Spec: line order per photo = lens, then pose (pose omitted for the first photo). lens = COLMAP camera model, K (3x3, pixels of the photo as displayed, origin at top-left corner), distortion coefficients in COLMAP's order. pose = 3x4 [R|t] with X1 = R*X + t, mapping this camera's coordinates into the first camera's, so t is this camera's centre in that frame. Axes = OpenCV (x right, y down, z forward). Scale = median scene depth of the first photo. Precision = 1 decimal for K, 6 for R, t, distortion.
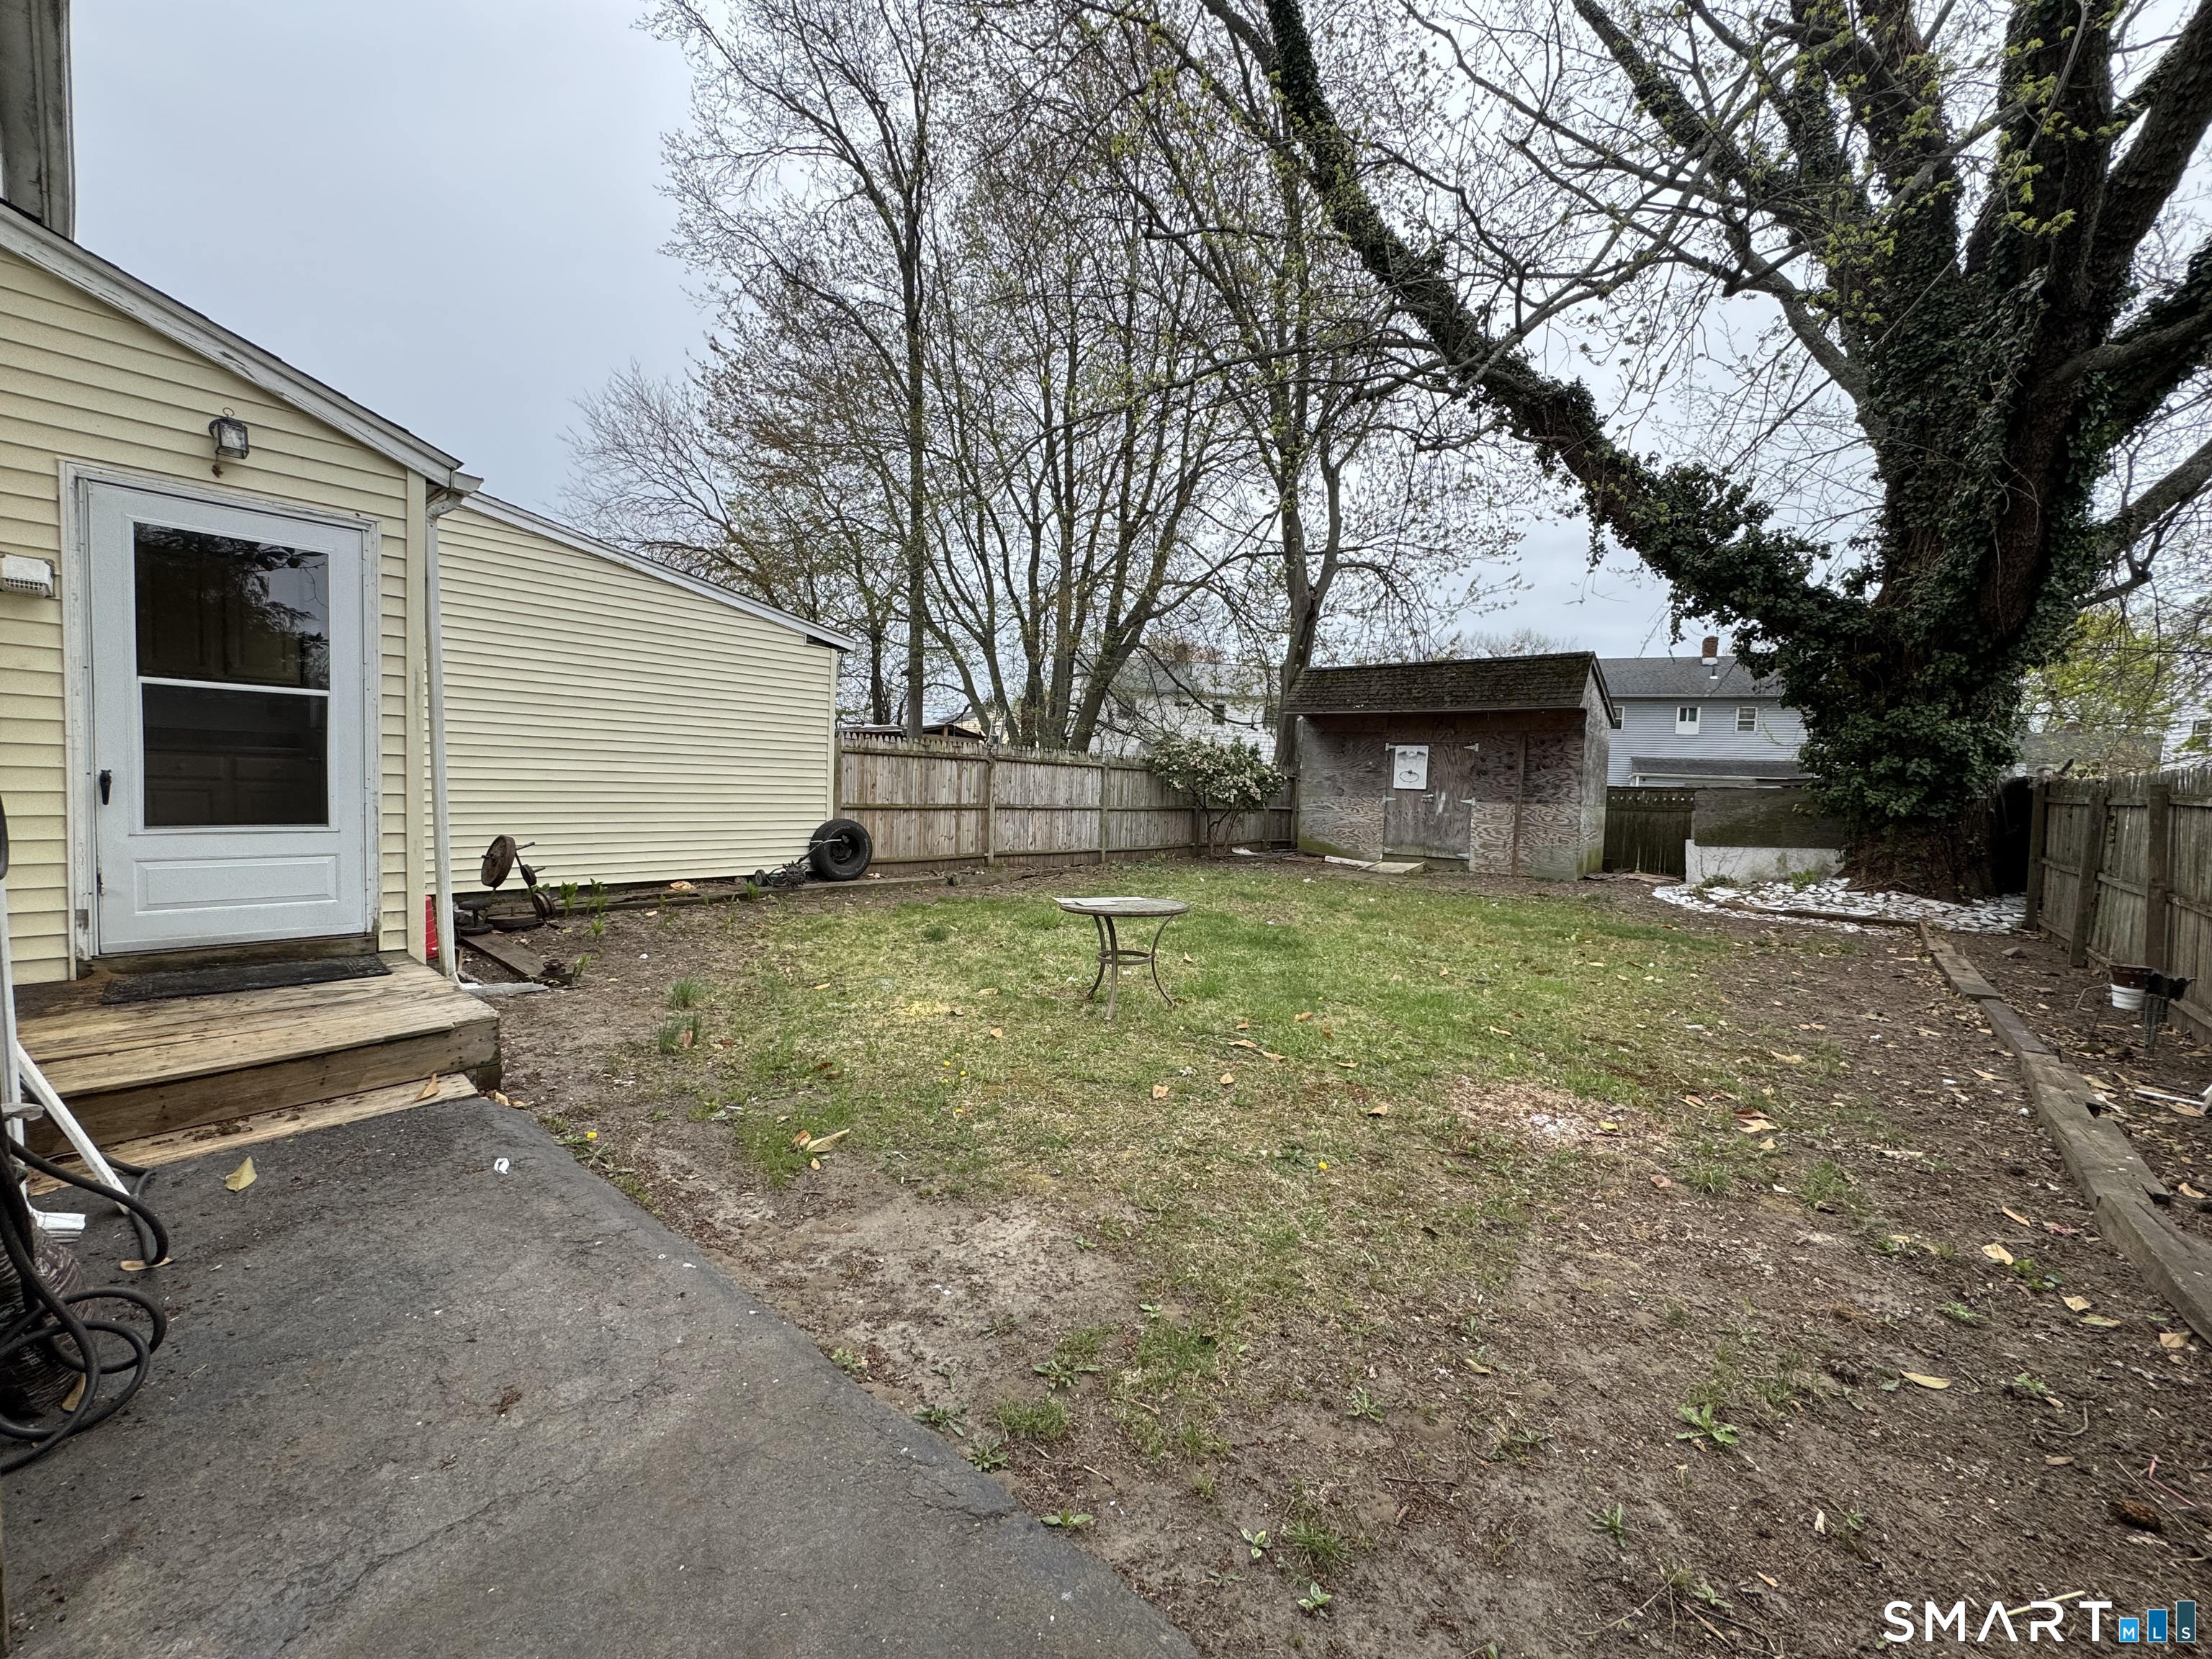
lens RADIAL K [[876.3, 0, 1085.3], [0, 876.3, 822.8], [0, 0, 1]] dist [0.002441, -0.000092]
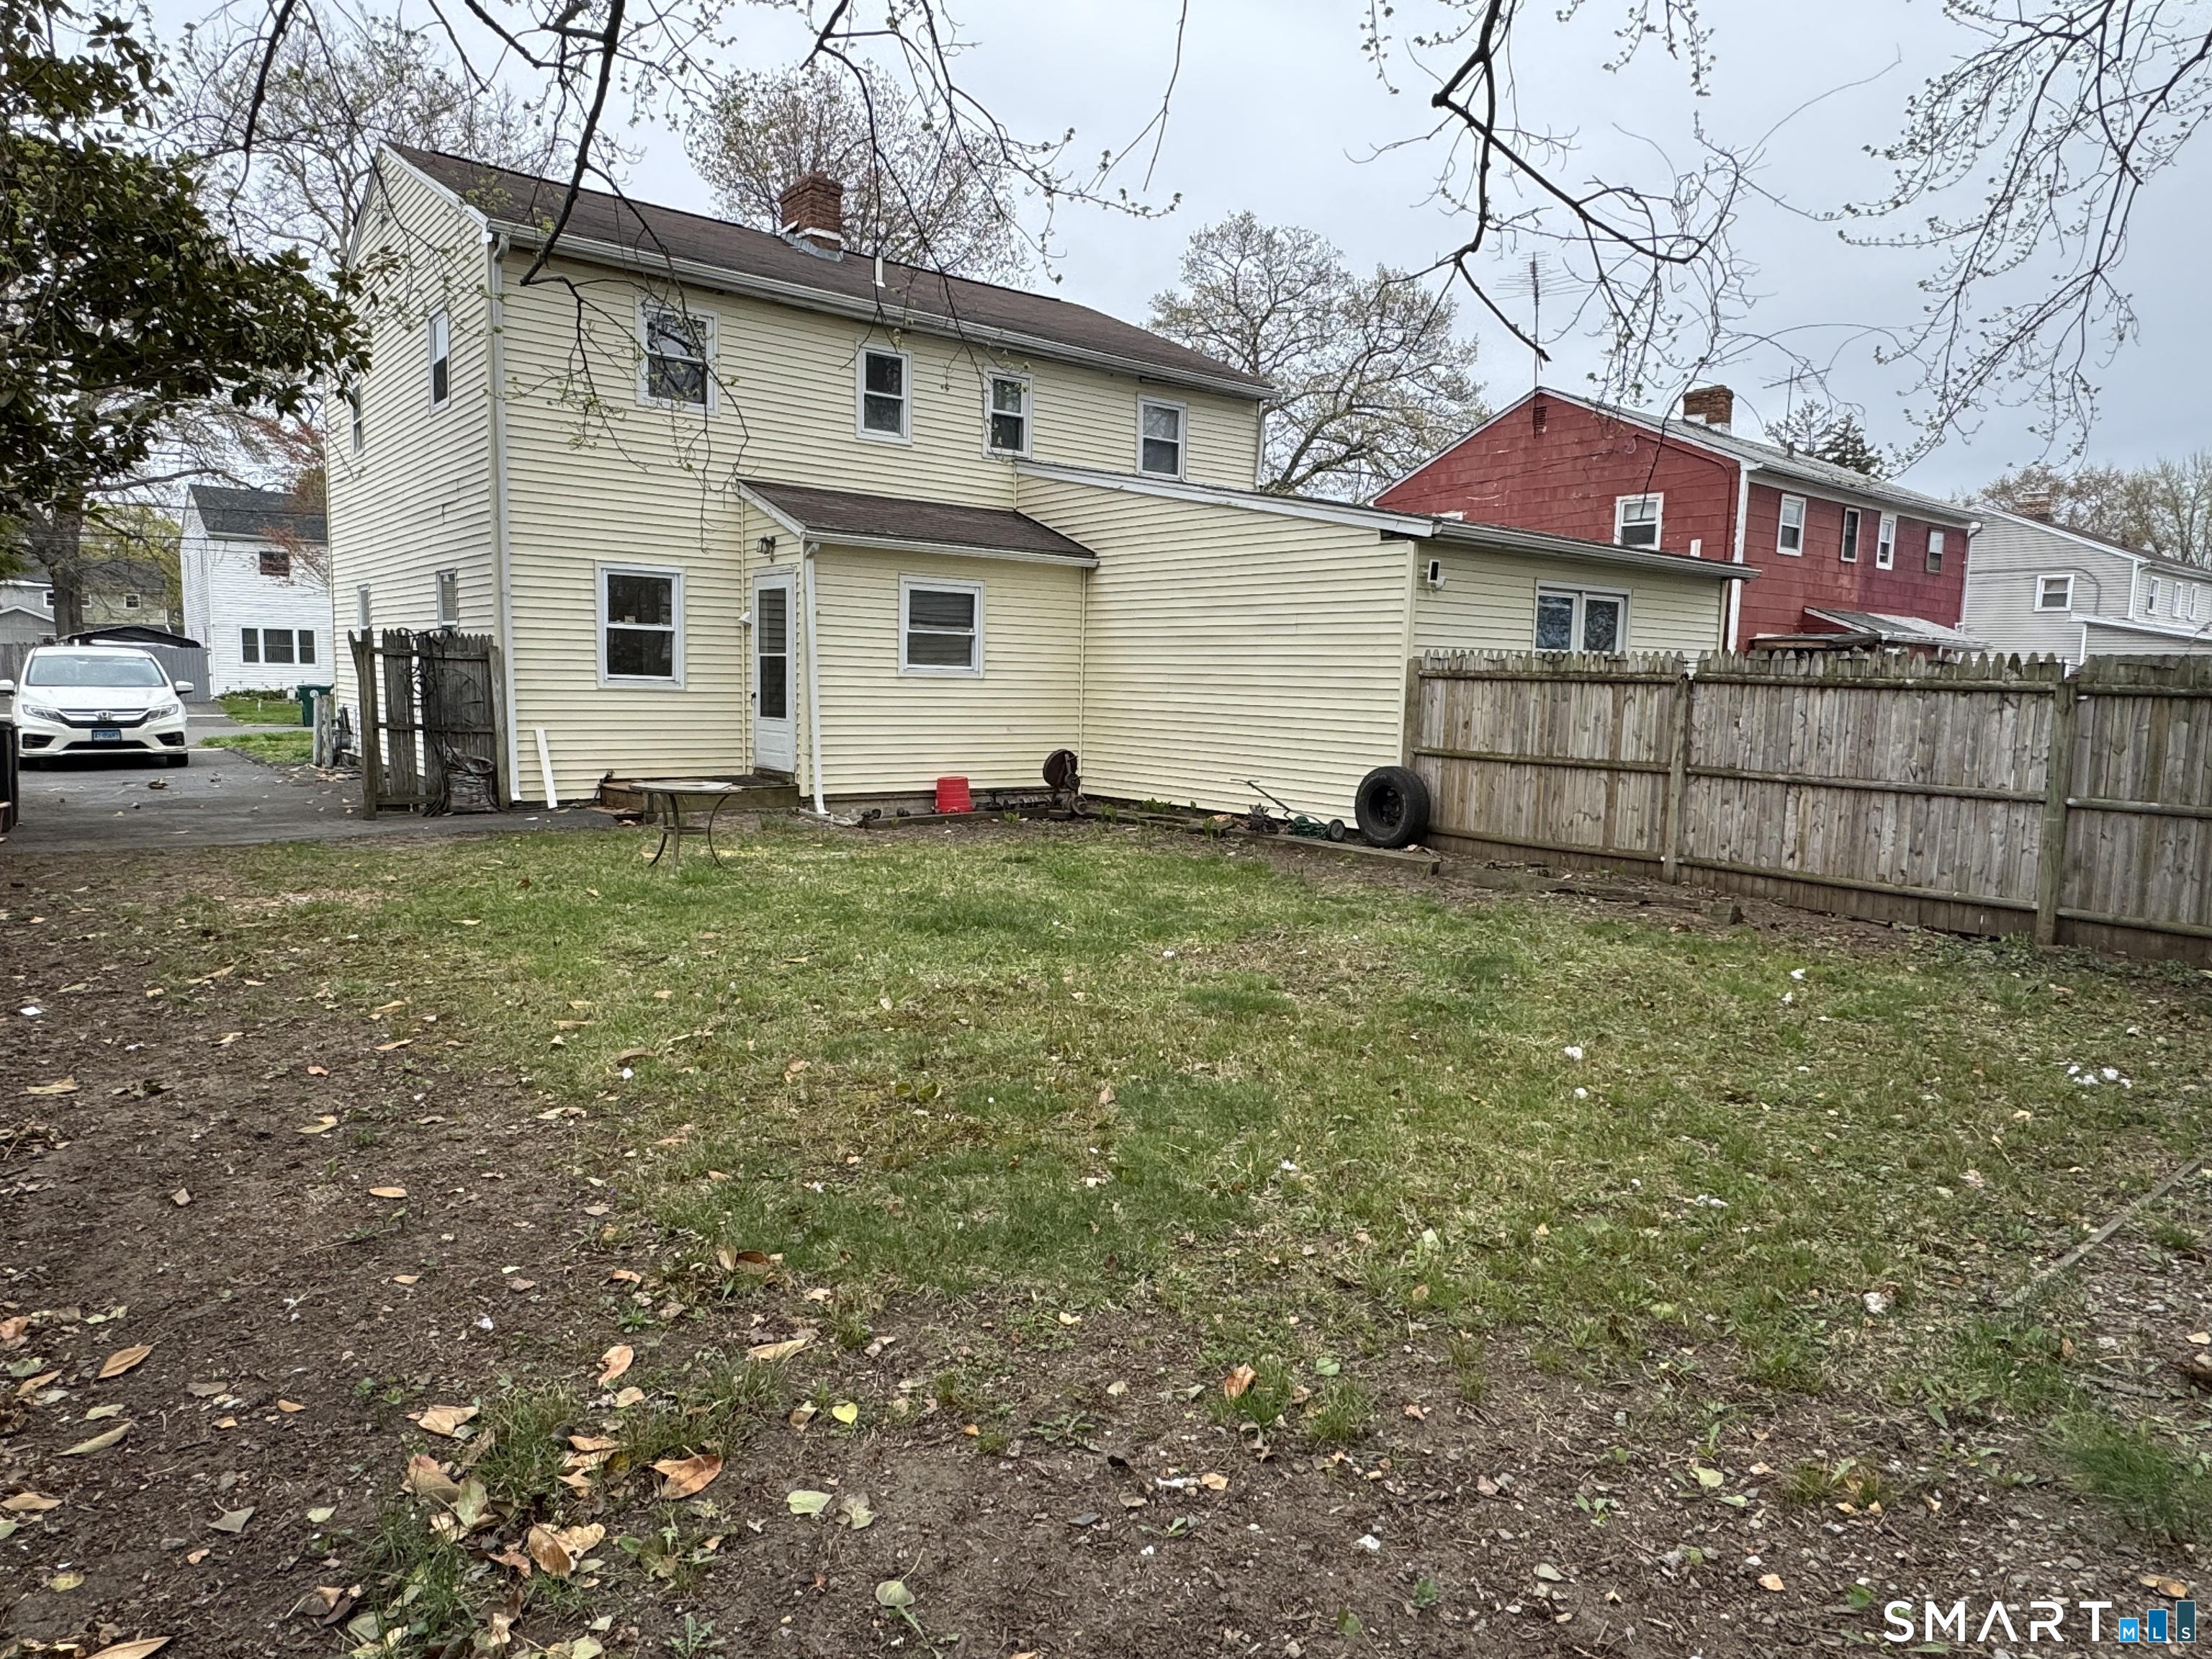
lens RADIAL K [[1348.8, 0, 1105.4], [0, 1348.8, 832.5], [0, 0, 1]] dist [-0.000008, 0.000041]
pose [[-0.167937, 0.064414, -0.983691, 0.786043], [-0.084874, 0.993213, 0.079527, -0.016715], [0.982137, 0.096845, -0.161330, 0.824811]]
